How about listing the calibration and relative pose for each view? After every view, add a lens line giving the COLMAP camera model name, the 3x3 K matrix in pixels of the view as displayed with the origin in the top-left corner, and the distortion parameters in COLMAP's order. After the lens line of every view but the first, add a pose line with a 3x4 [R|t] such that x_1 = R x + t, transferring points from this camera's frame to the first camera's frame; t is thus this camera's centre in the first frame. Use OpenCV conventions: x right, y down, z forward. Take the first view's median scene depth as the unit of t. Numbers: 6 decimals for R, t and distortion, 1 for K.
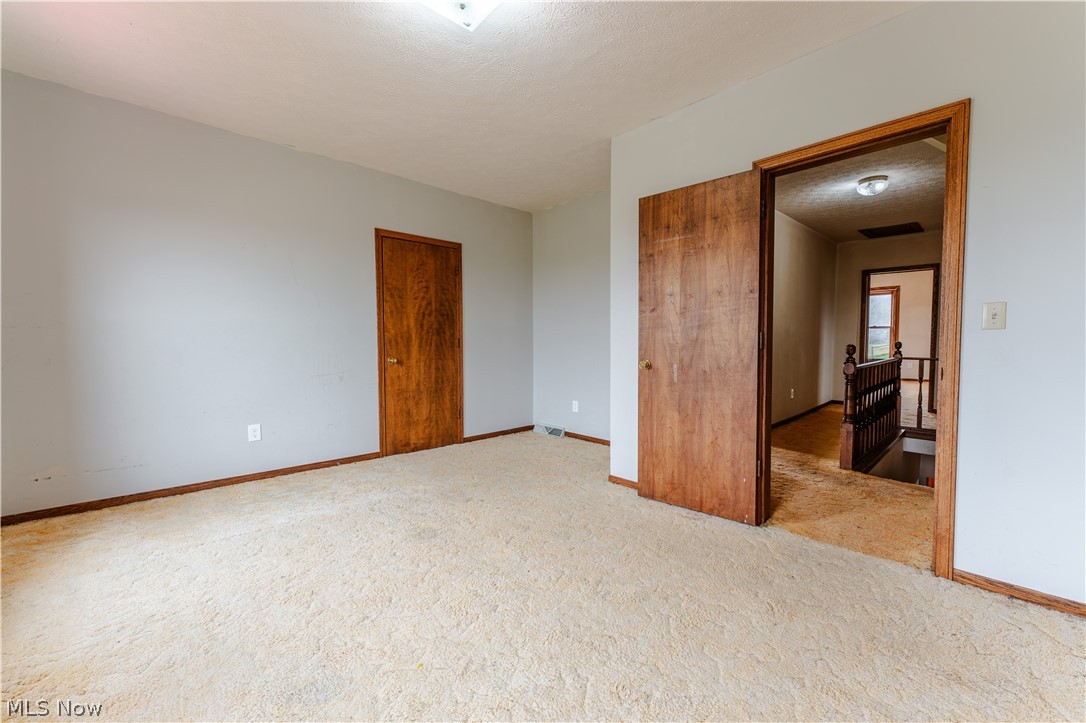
lens RADIAL K [[441.7, 0, 540.5], [0, 441.7, 363.2], [0, 0, 1]] dist [0.003423, 0.000527]
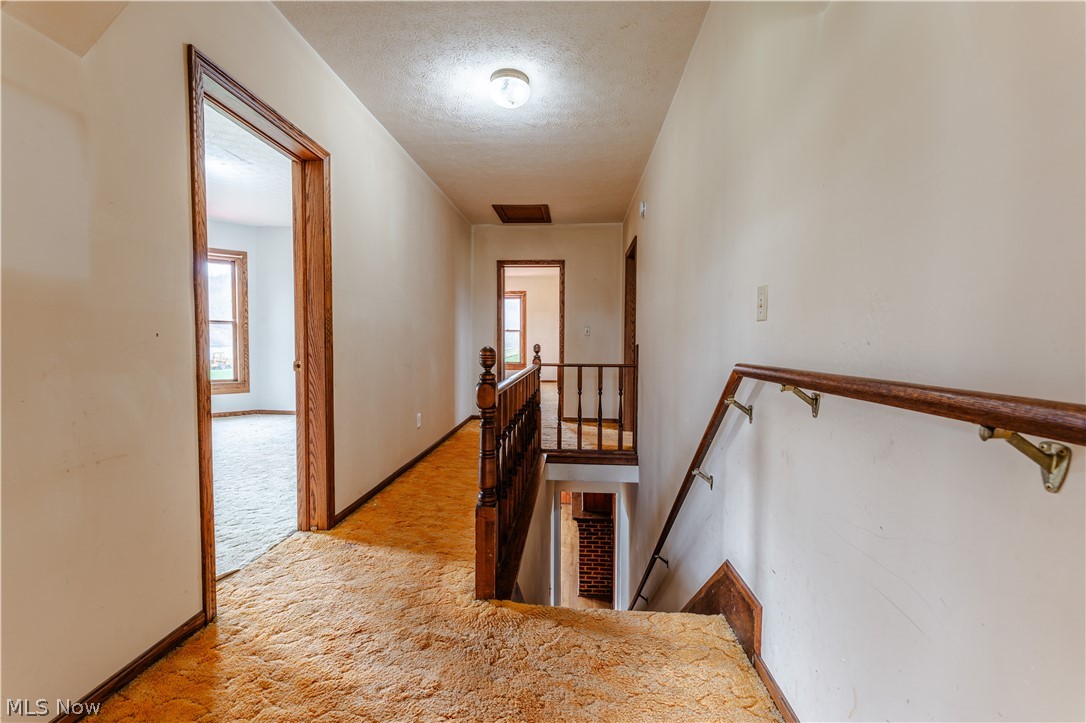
lens RADIAL K [[441.7, 0, 542.6], [0, 441.7, 361.7], [0, 0, 1]] dist [0.003423, 0.000527]
pose [[0.744283, -0.019818, 0.667570, 0.269674], [0.026102, 0.999659, 0.000576, -0.016081], [-0.667354, 0.016996, 0.744547, 0.382429]]
